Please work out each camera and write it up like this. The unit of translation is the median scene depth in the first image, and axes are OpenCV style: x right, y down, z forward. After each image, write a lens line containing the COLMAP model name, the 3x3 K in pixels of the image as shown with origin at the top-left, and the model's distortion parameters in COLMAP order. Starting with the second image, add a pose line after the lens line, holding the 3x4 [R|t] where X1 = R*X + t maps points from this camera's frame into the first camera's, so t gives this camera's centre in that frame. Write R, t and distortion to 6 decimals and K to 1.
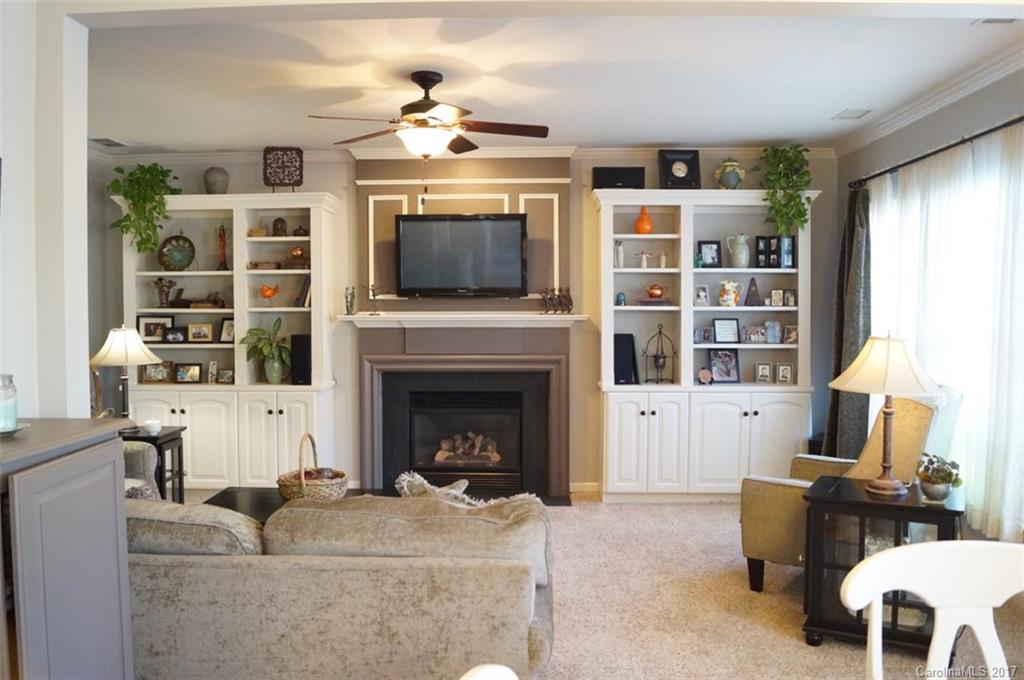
lens RADIAL K [[811.0, 0, 507.8], [0, 811.0, 338.3], [0, 0, 1]] dist [-0.069096, 0.007994]
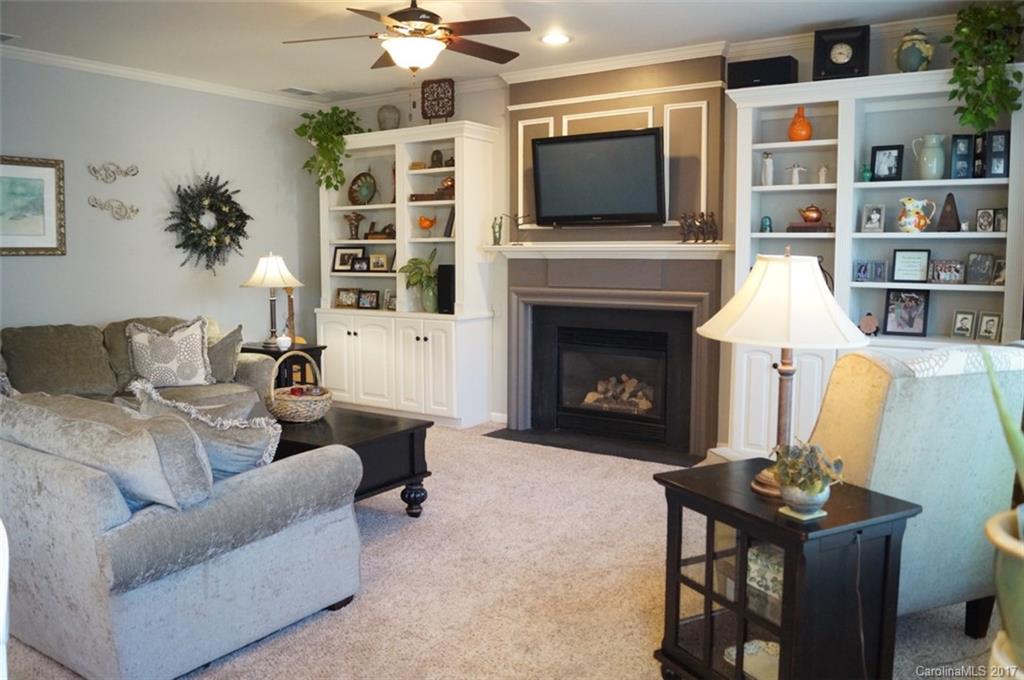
lens RADIAL K [[811.0, 0, 509.5], [0, 811.0, 336.0], [0, 0, 1]] dist [-0.069096, 0.007994]
pose [[0.843145, 0.055841, -0.534778, 0.357016], [-0.022437, 0.997380, 0.068771, 0.013069], [0.537217, -0.045985, 0.842189, 0.177640]]
